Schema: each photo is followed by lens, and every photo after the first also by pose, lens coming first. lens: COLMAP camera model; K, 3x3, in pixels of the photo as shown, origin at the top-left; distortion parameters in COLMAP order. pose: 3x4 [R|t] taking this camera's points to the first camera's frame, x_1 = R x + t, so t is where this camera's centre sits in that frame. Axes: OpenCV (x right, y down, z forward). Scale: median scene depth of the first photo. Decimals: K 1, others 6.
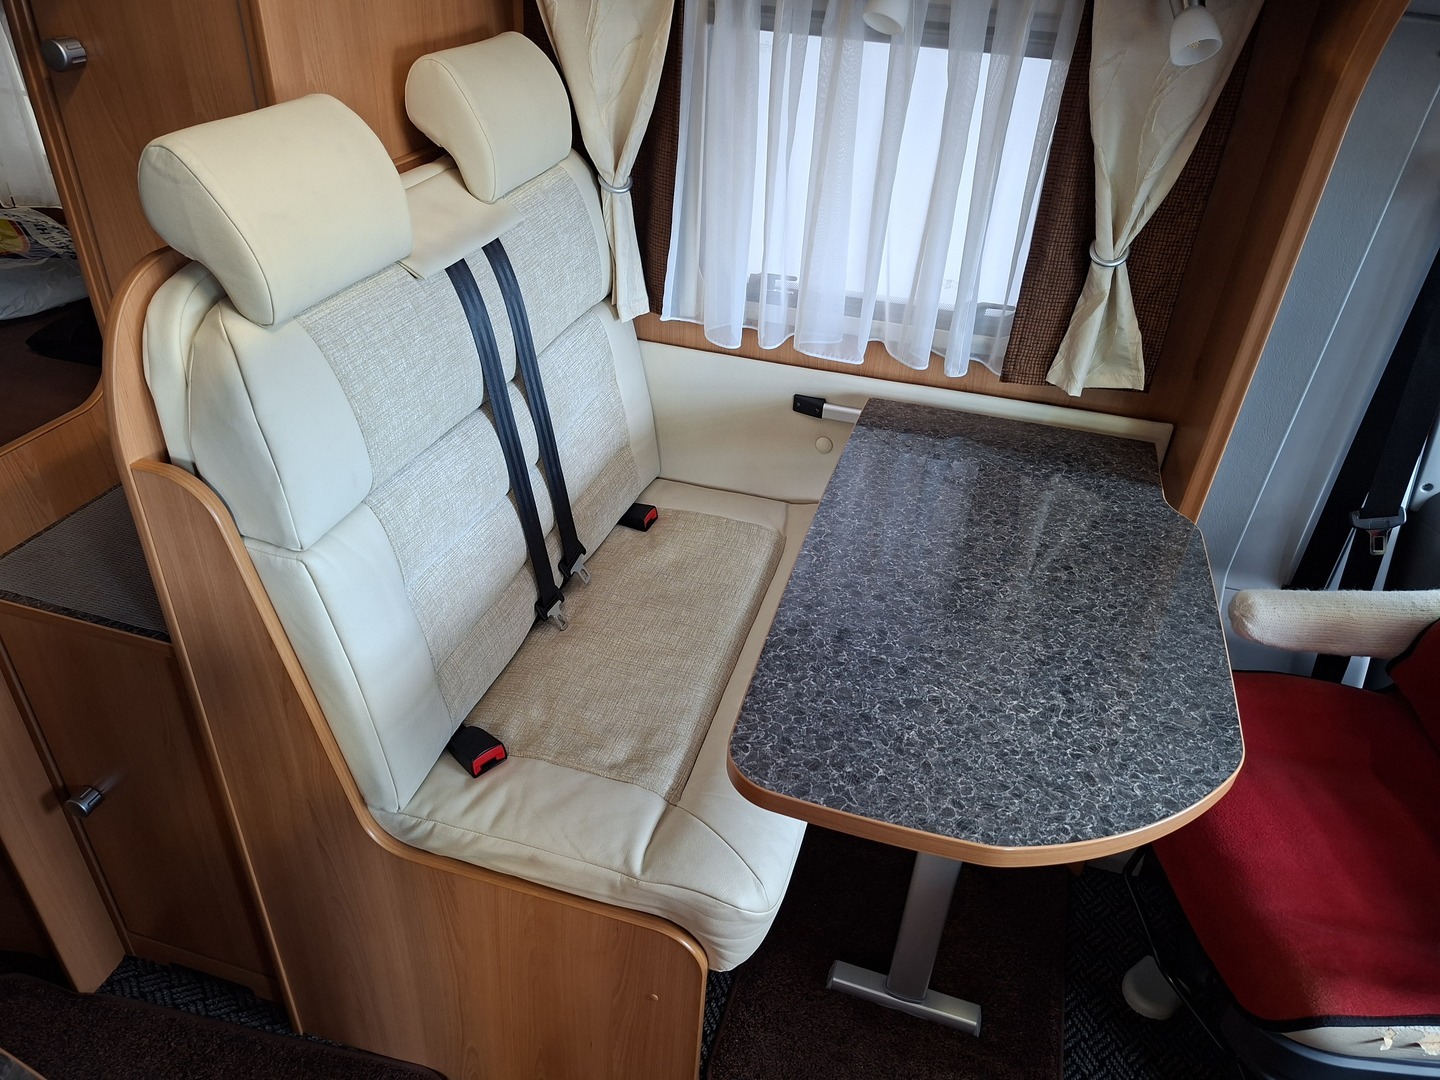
lens RADIAL K [[1002.3, 0, 720.0], [0, 1002.3, 540.0], [0, 0, 1]] dist [0.146342, -0.131152]
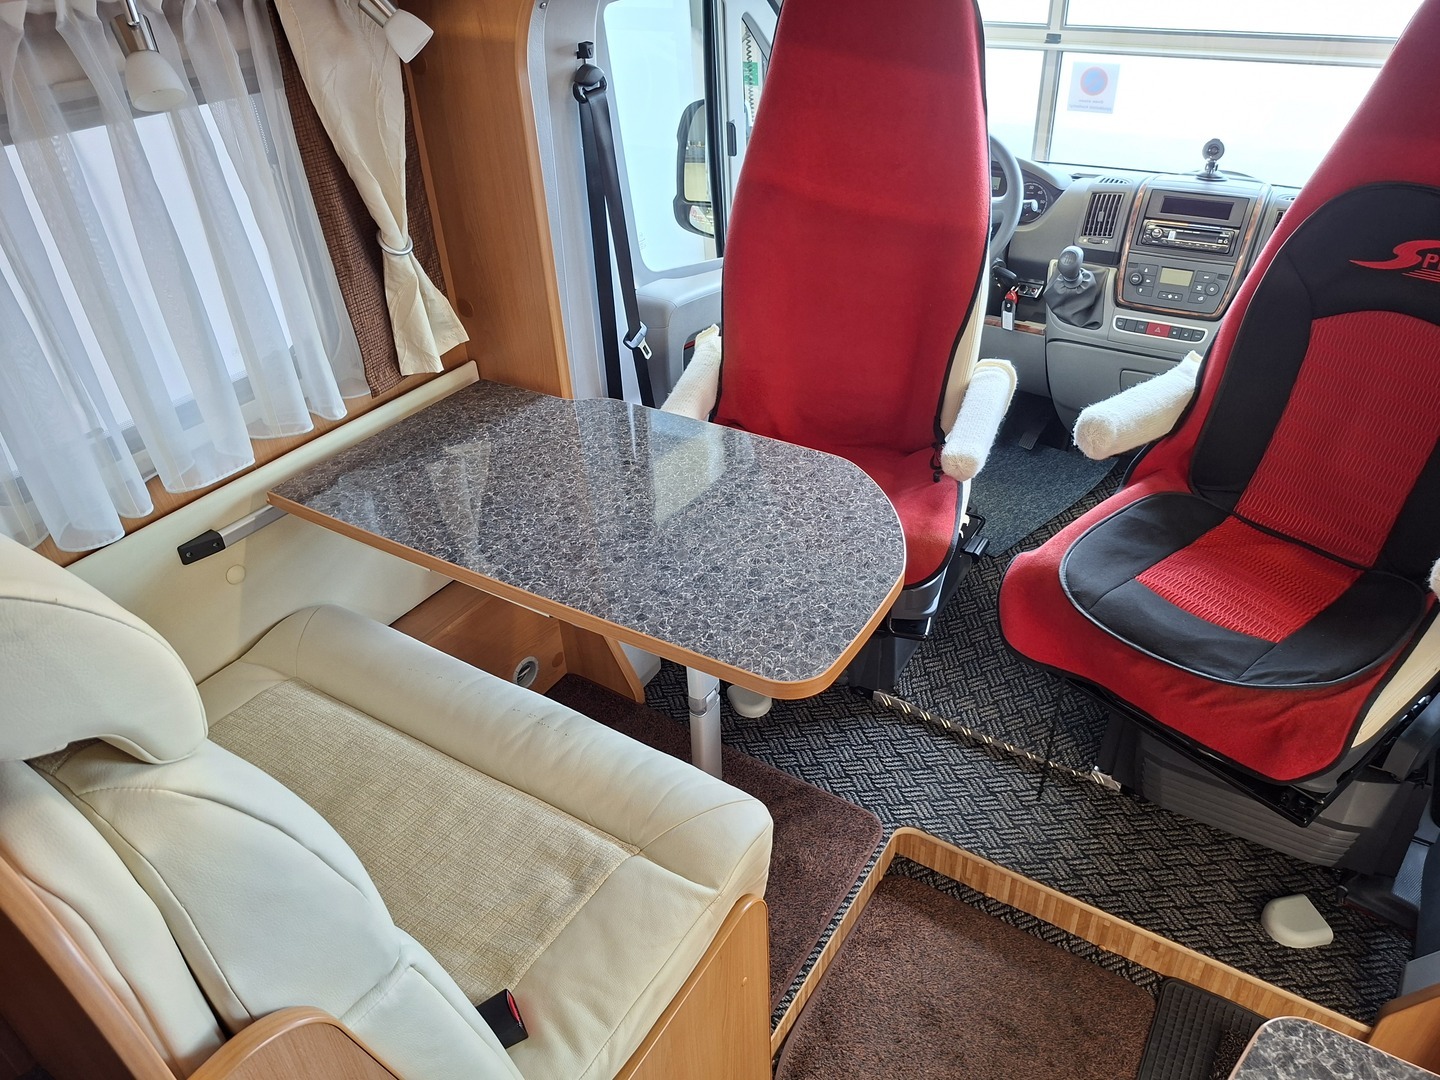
lens RADIAL K [[1028.4, 0, 710.0], [0, 1028.4, 547.0], [0, 0, 1]] dist [0.157042, -0.232628]
pose [[0.265562, -0.580245, 0.769930, -0.563242], [0.570596, 0.738311, 0.359608, -0.250851], [-0.777108, 0.343821, 0.527153, 0.277169]]
